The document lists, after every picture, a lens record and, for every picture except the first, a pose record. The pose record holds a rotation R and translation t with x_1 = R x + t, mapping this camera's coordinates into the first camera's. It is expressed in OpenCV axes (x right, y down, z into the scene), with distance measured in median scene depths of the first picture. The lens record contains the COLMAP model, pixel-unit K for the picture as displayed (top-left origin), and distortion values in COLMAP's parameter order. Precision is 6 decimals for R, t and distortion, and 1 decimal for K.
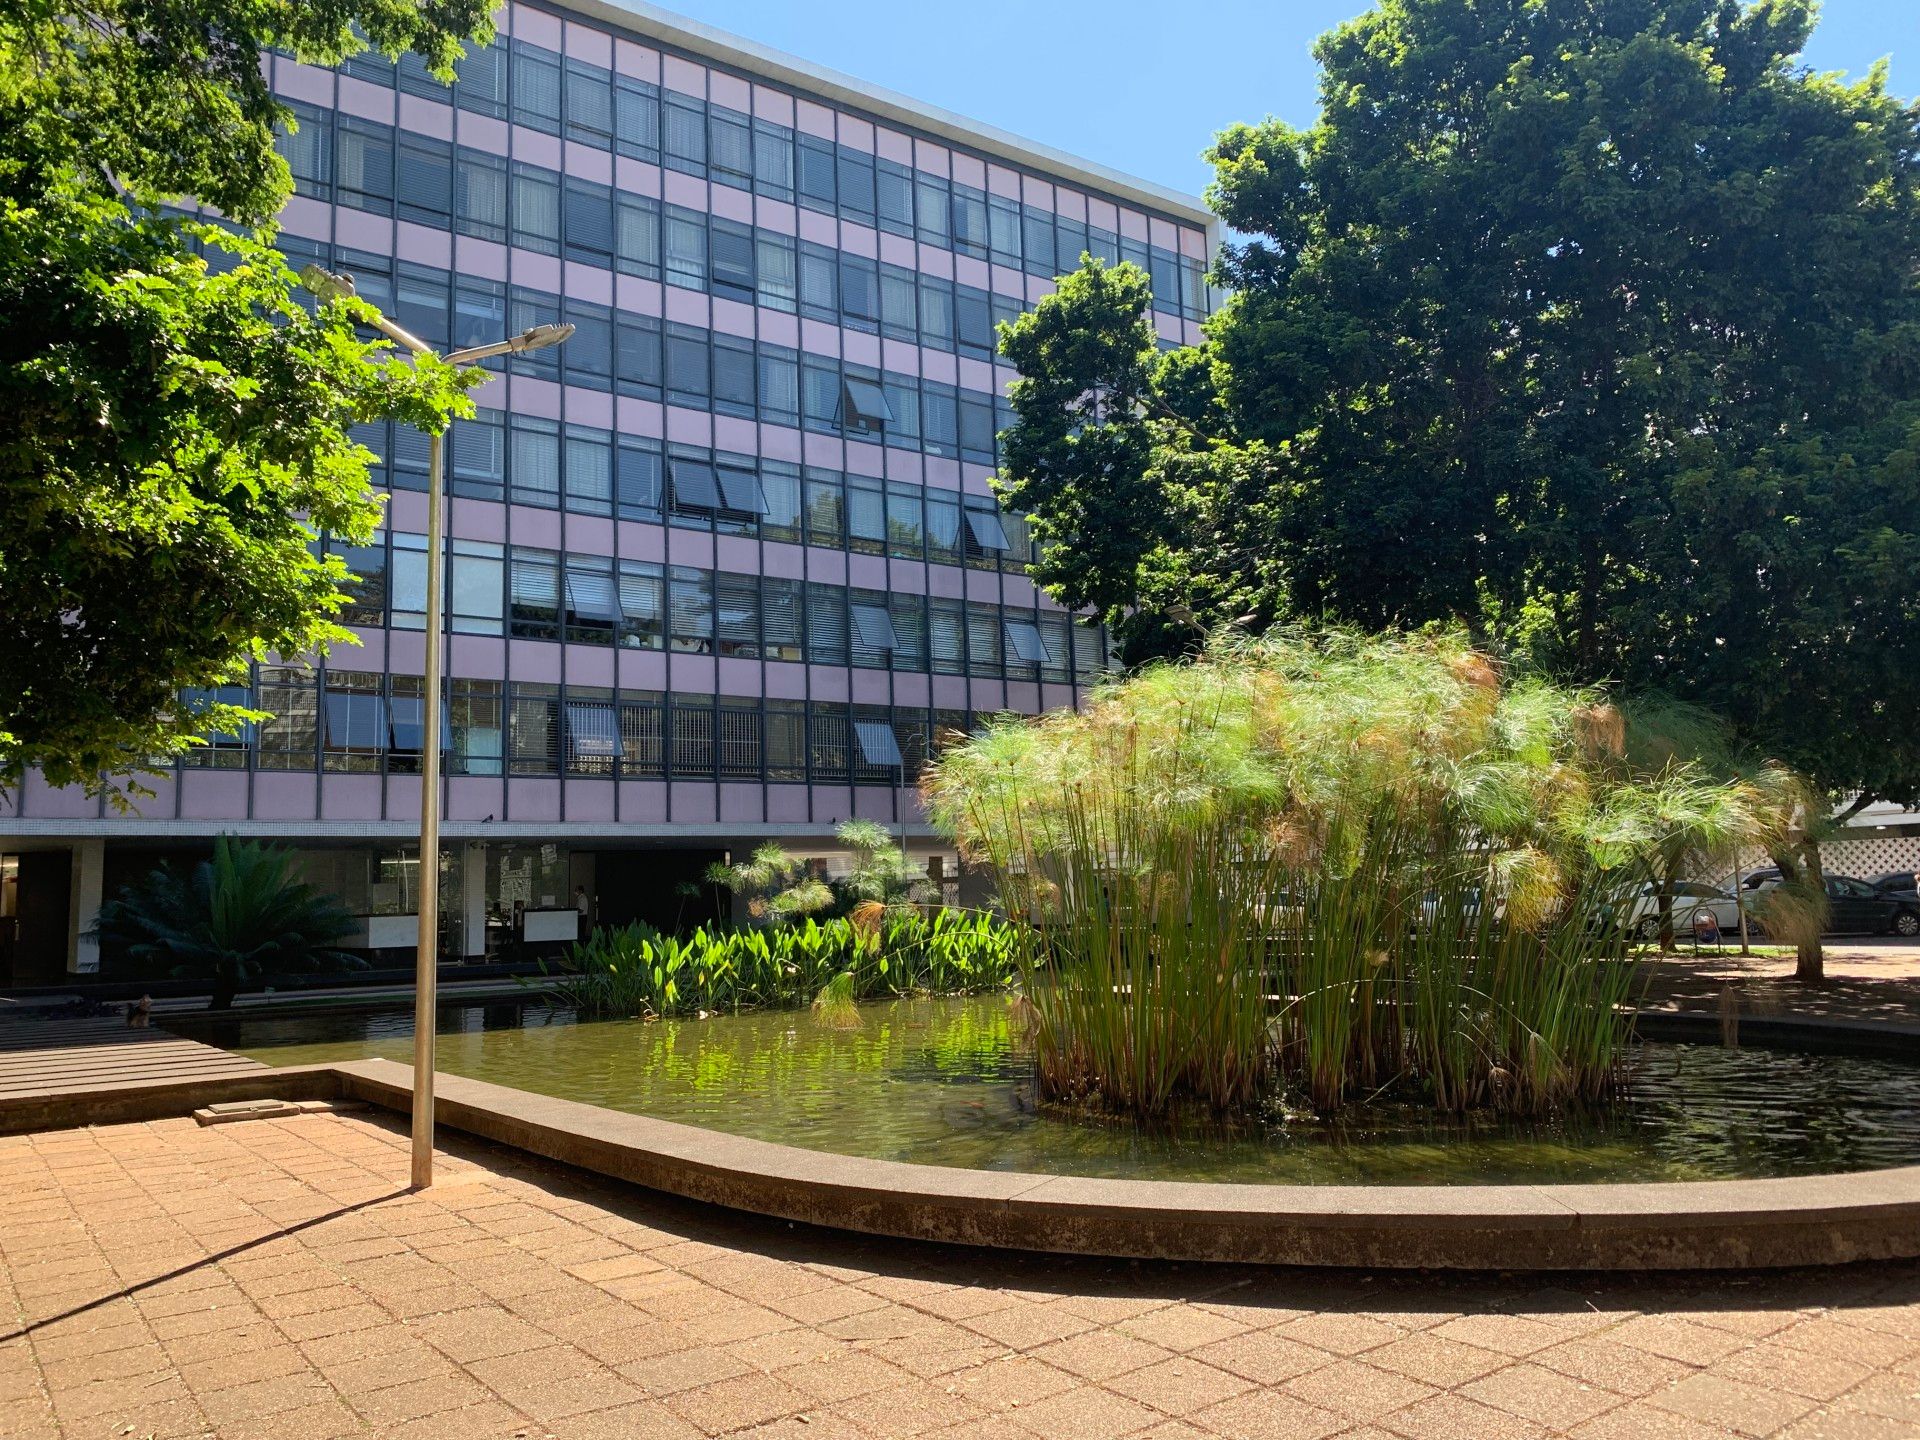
lens RADIAL K [[1441.8, 0, 961.0], [0, 1441.8, 718.4], [0, 0, 1]] dist [0.042844, 0.001375]
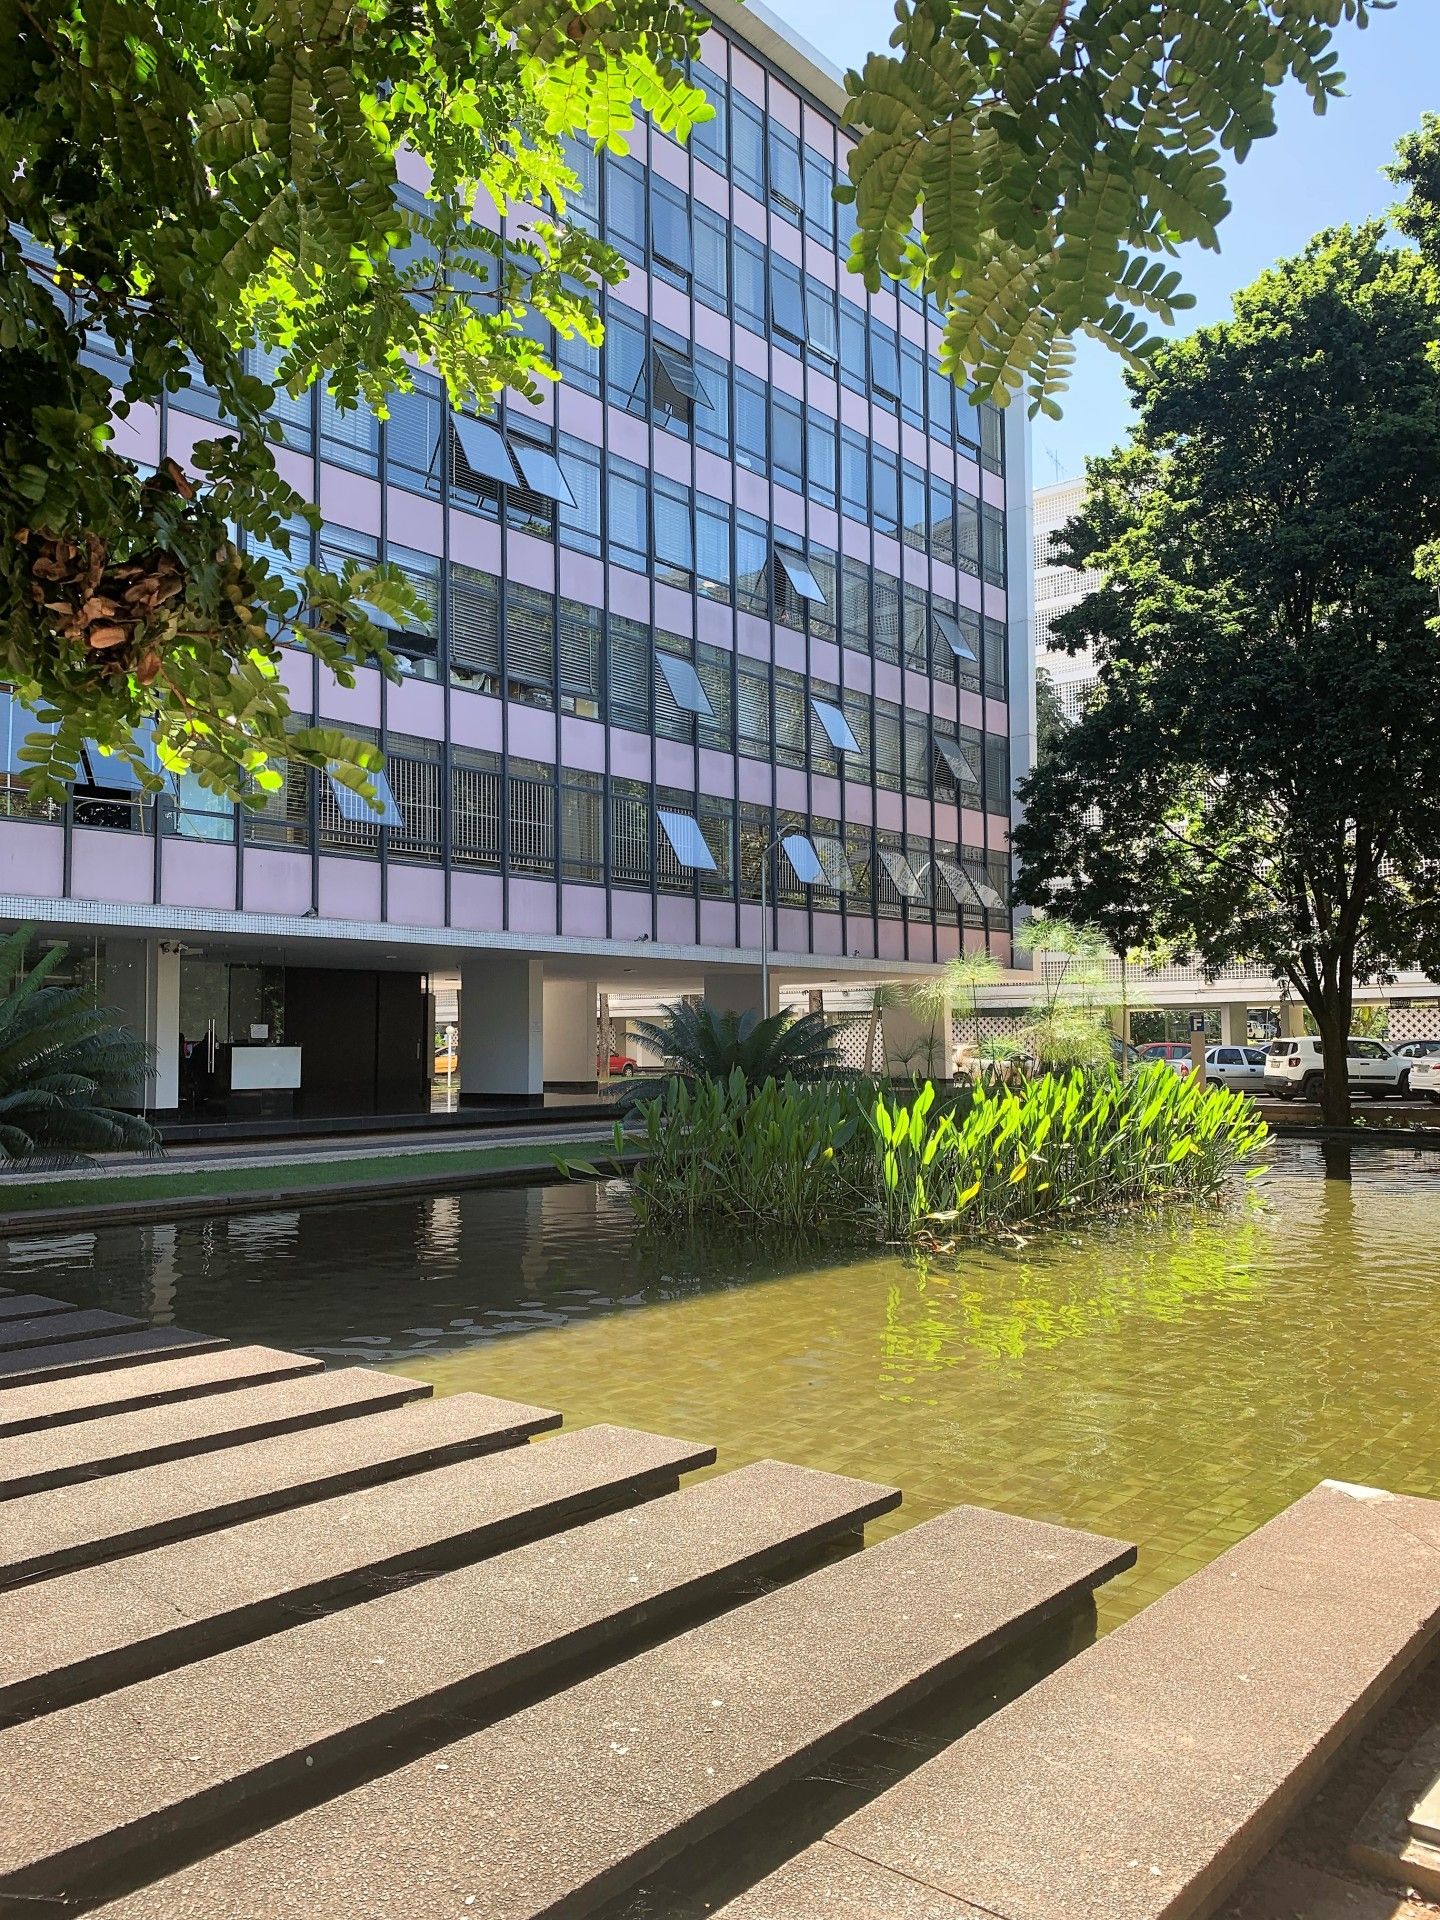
lens RADIAL K [[1441.8, 0, 706.7], [0, 1441.8, 995.5], [0, 0, 1]] dist [0.042844, 0.001375]
pose [[0.972172, 0.033676, 0.231836, -0.237177], [-0.053471, 0.995389, 0.079635, 0.041059], [-0.228085, -0.089815, 0.969490, 0.273262]]
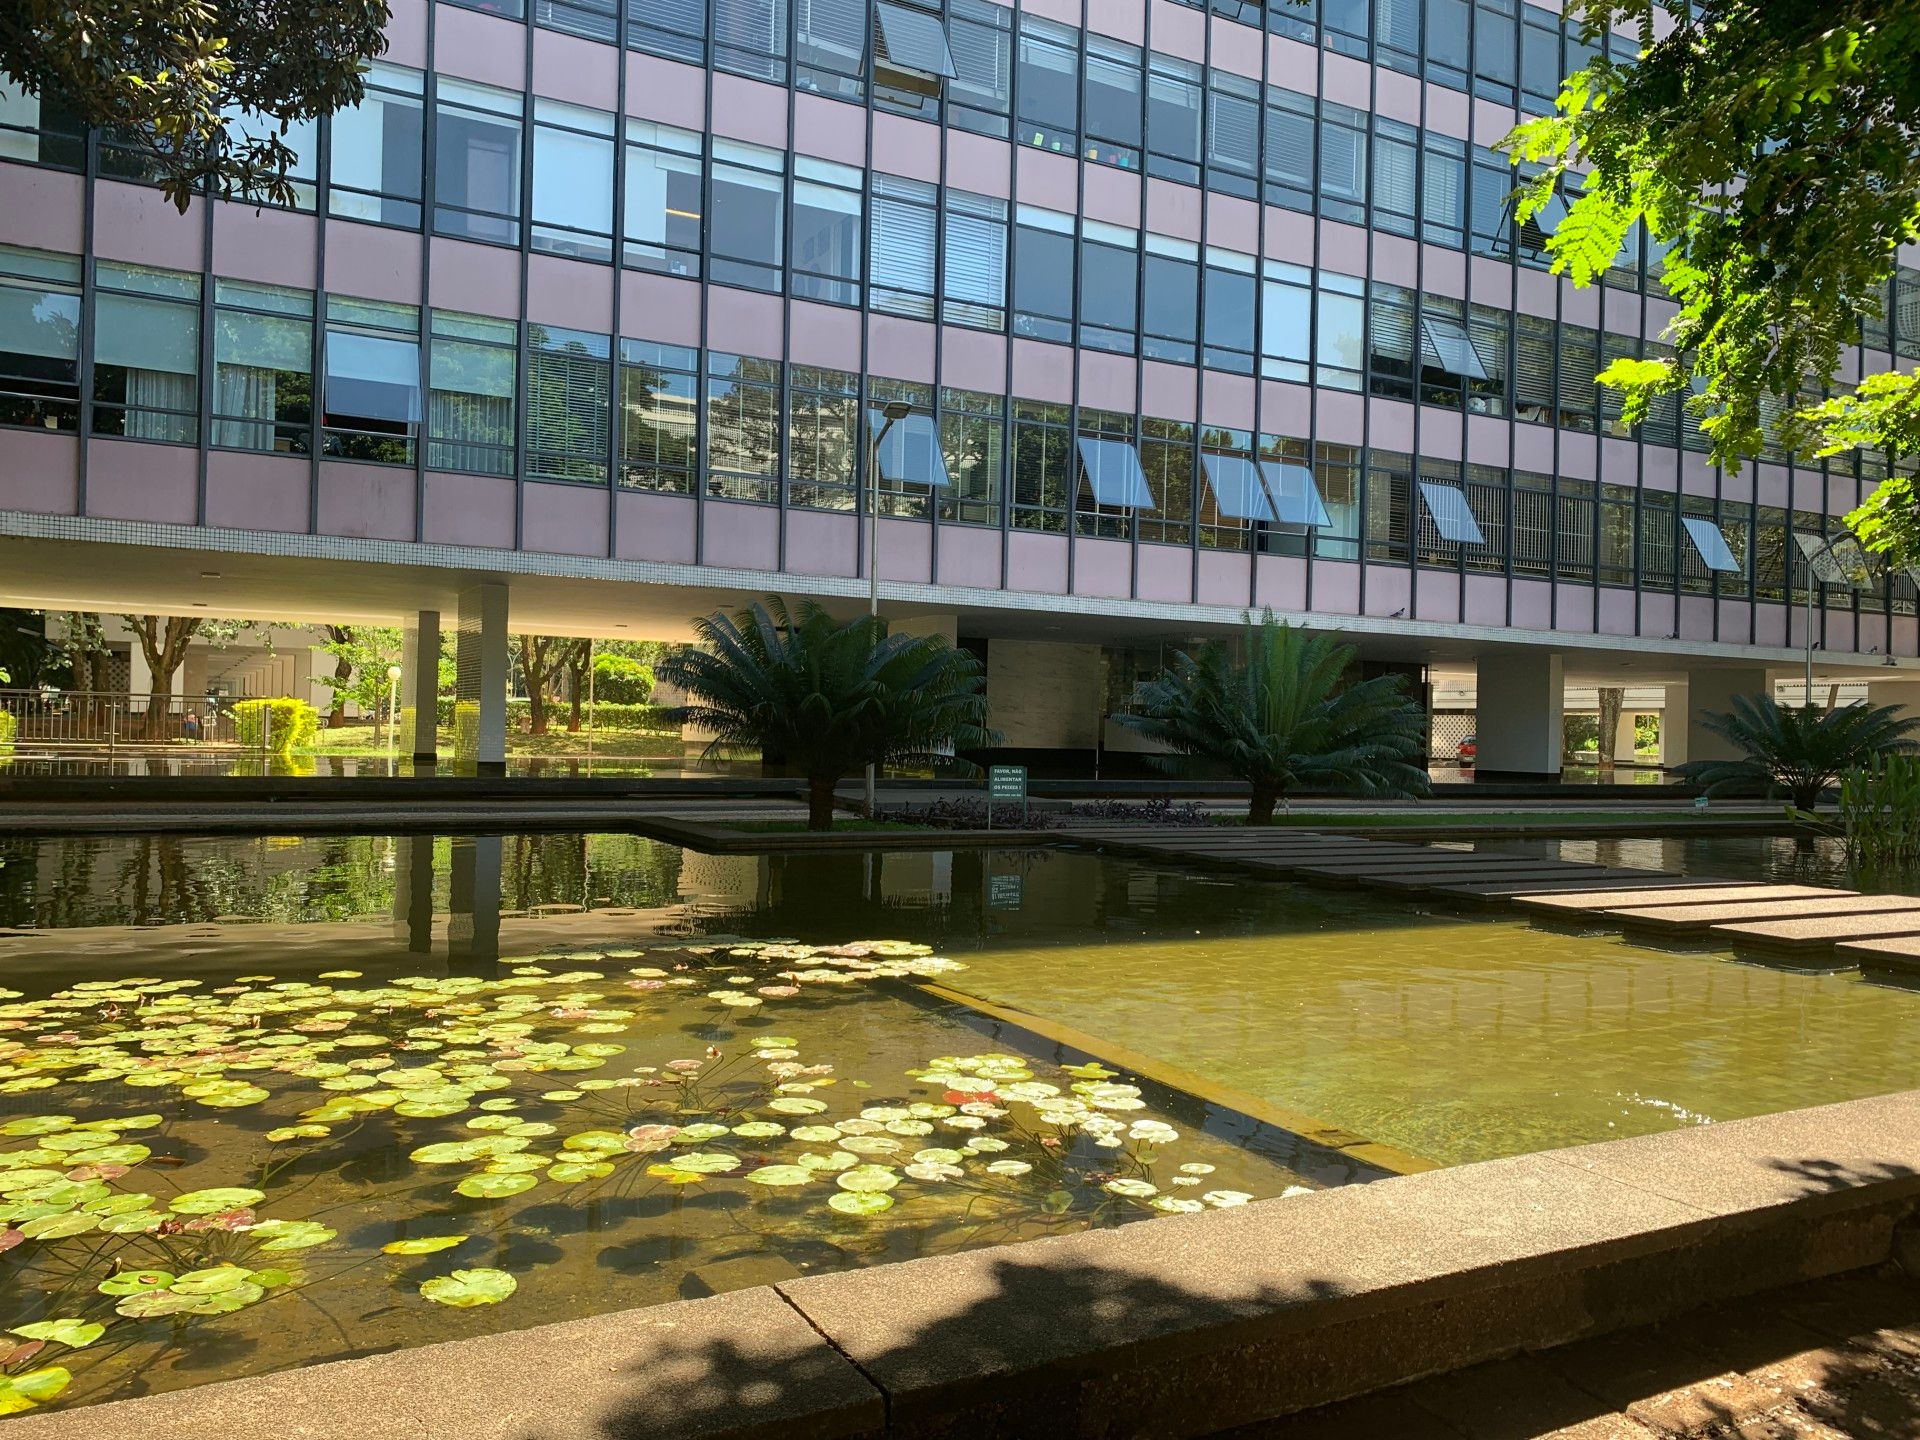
lens RADIAL K [[1441.8, 0, 875.1], [0, 1441.8, 668.4], [0, 0, 1]] dist [0.042844, 0.001375]
pose [[0.990078, 0.053536, -0.129919, -0.444330], [-0.041103, 0.994478, 0.096560, 0.029091], [0.134371, -0.090261, 0.986812, 0.123479]]
